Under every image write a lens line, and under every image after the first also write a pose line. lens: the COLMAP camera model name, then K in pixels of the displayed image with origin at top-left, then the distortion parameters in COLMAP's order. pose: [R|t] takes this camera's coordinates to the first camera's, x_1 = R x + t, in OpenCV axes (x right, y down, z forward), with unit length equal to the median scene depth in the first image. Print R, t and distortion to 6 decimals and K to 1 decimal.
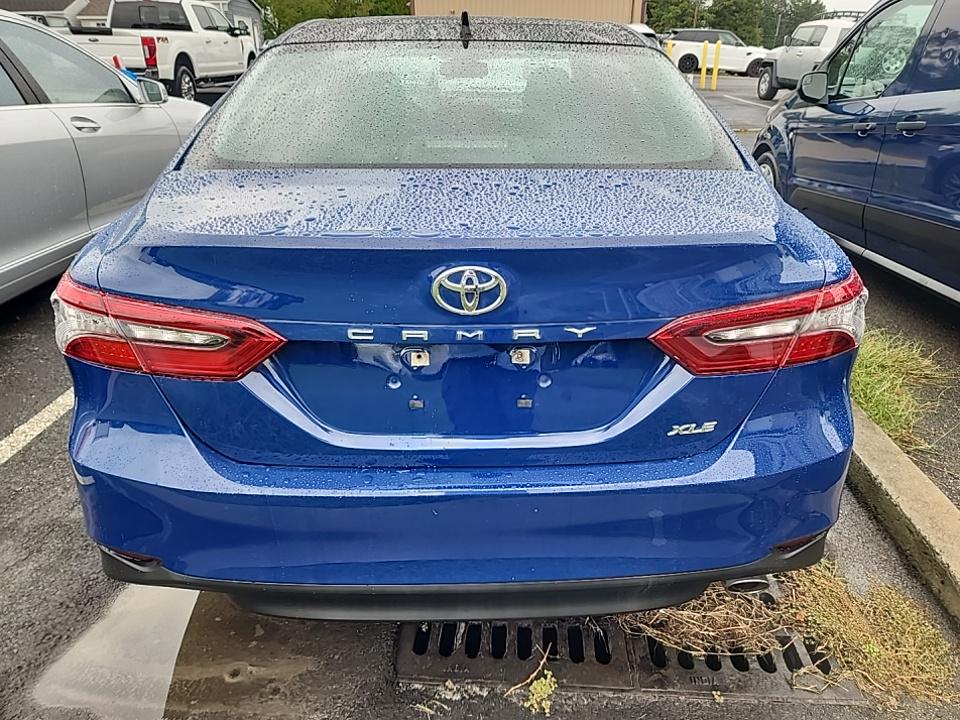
lens RADIAL K [[644.0, 0, 493.6], [0, 644.0, 340.9], [0, 0, 1]] dist [0.022717, -0.003886]
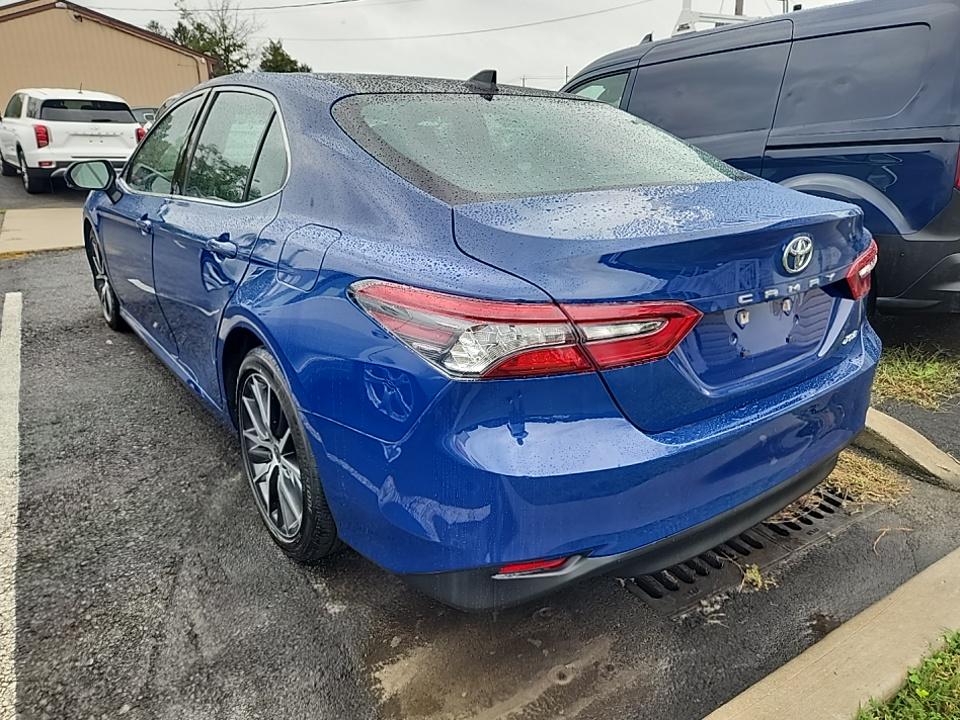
lens RADIAL K [[644.0, 0, 482.7], [0, 644.0, 359.9], [0, 0, 1]] dist [0.022717, -0.003886]
pose [[0.822672, -0.194624, 0.534165, -0.984217], [0.232583, 0.972569, -0.003846, -0.006477], [-0.518764, 0.127401, 0.845372, 0.127895]]
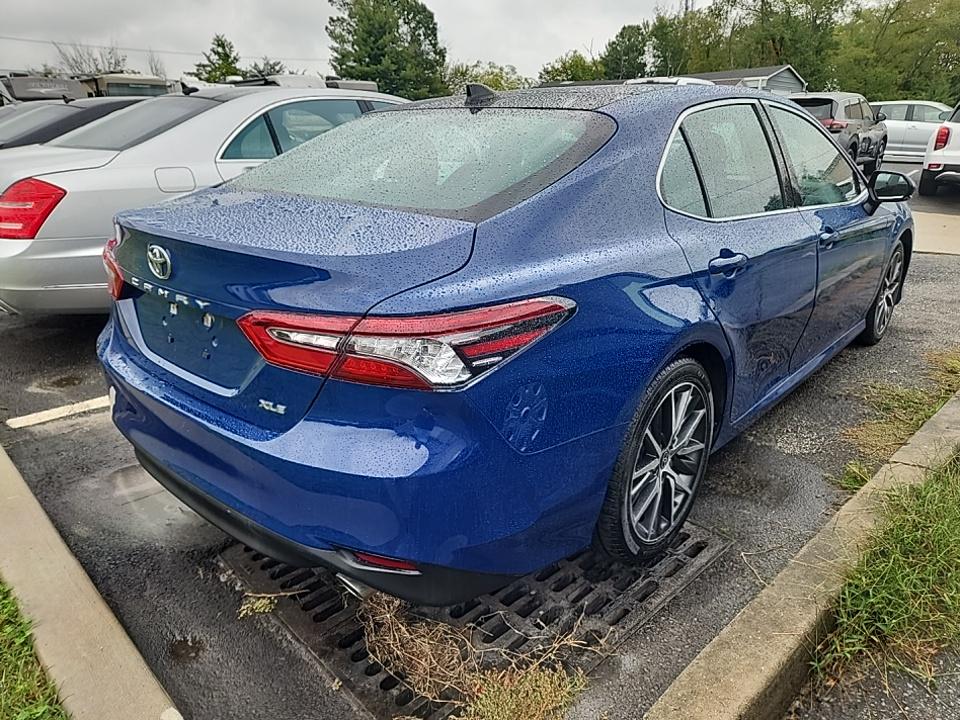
lens RADIAL K [[644.0, 0, 479.2], [0, 644.0, 359.9], [0, 0, 1]] dist [0.022717, -0.003886]
pose [[0.732509, 0.228544, -0.641248, 1.085341], [-0.274964, 0.961034, 0.028421, -0.074958], [0.622757, 0.155501, 0.766807, 0.224320]]
